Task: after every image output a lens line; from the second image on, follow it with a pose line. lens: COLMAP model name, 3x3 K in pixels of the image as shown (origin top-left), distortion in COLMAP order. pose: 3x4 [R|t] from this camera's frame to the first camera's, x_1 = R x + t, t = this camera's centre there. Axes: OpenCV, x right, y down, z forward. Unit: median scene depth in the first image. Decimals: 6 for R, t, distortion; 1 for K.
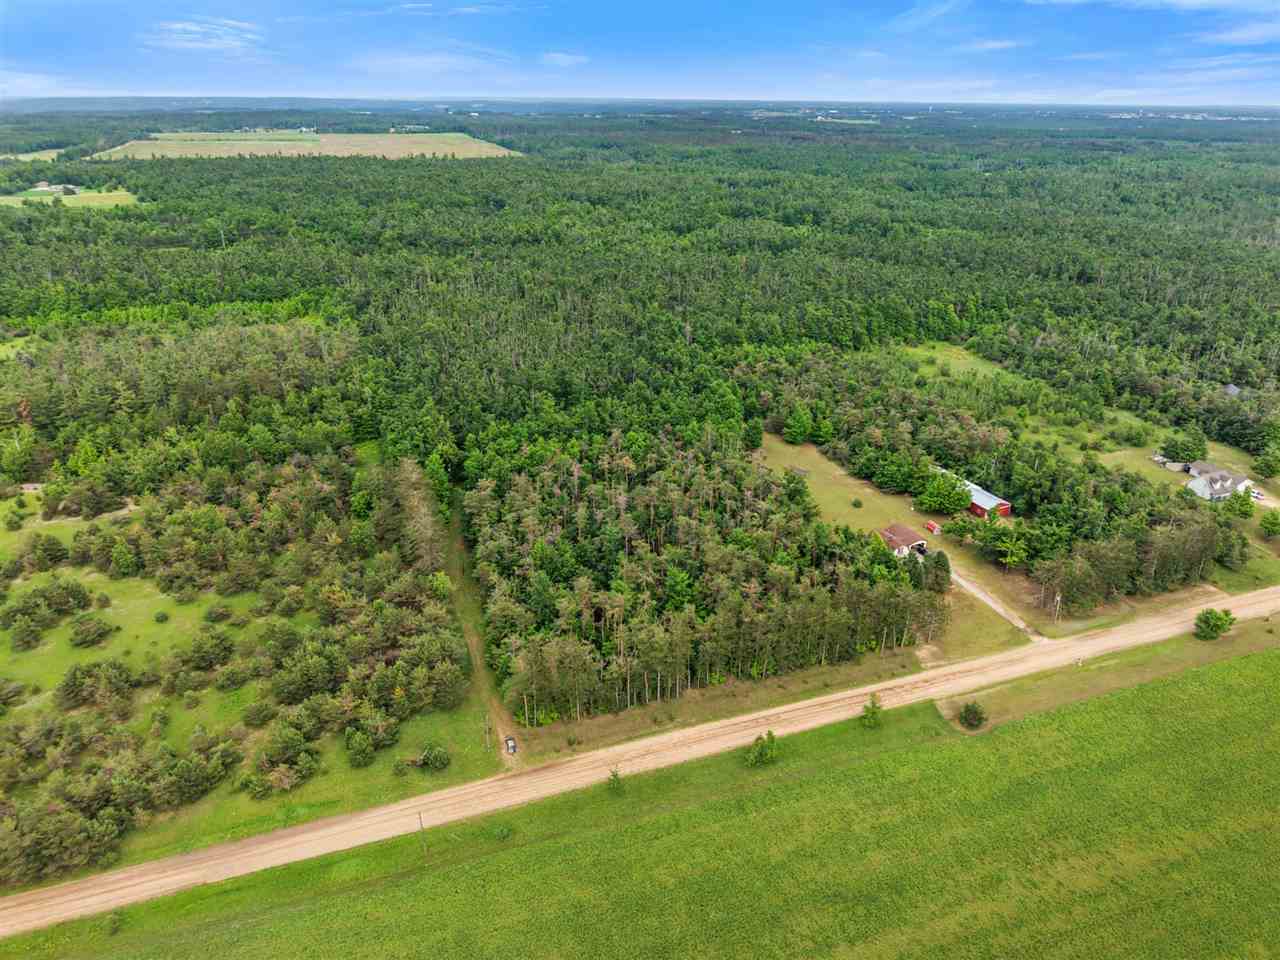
lens RADIAL K [[894.7, 0, 640.0], [0, 894.7, 480.0], [0, 0, 1]] dist [0.066657, 0.000003]
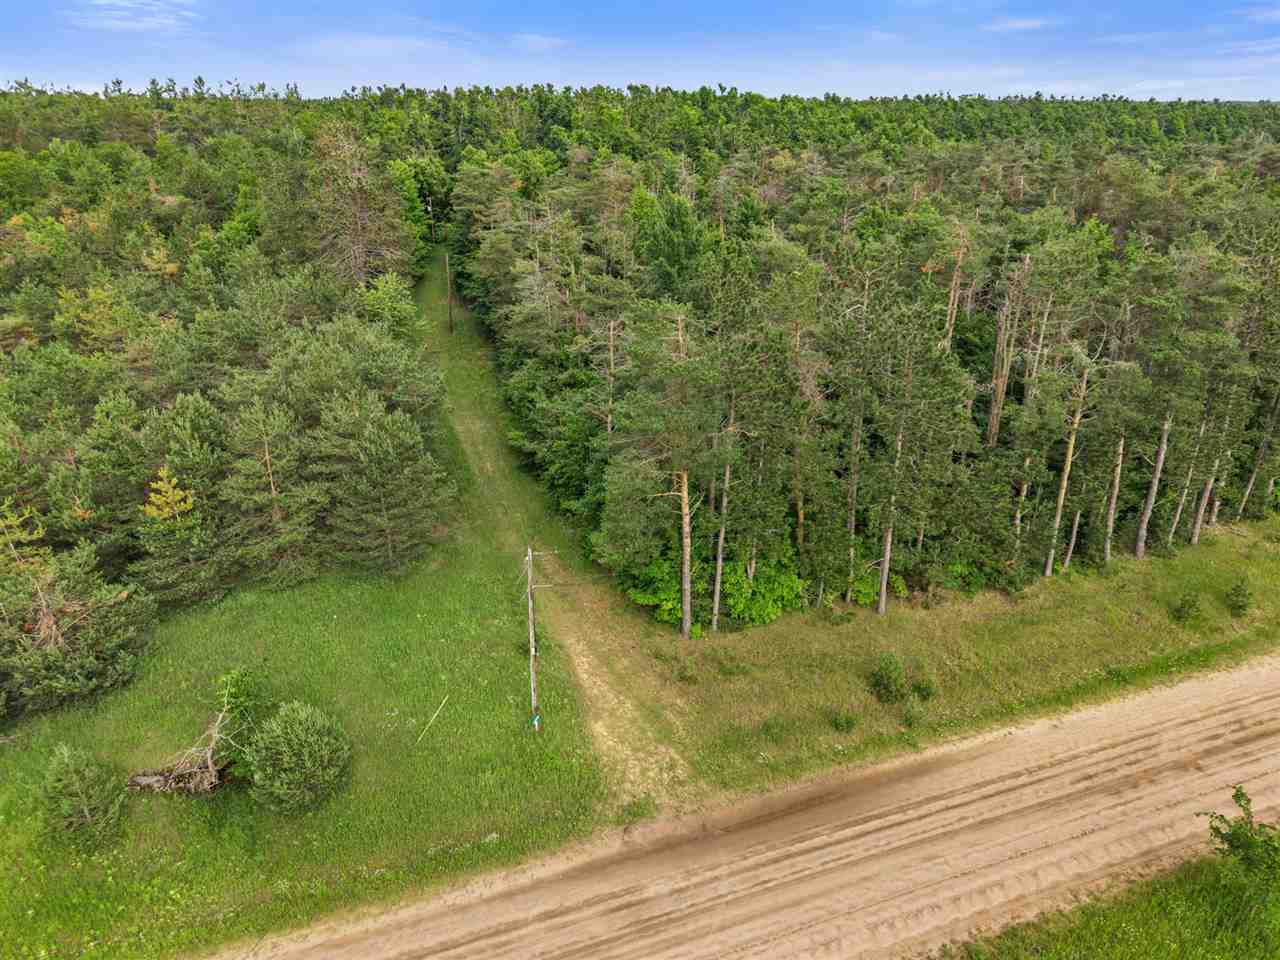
lens RADIAL K [[894.7, 0, 640.0], [0, 894.7, 480.0], [0, 0, 1]] dist [0.066657, 0.000003]
pose [[0.999882, -0.007751, -0.013256, -0.134541], [0.007662, 0.999948, -0.006732, 0.235058], [0.013307, 0.006630, 0.999889, 0.755718]]
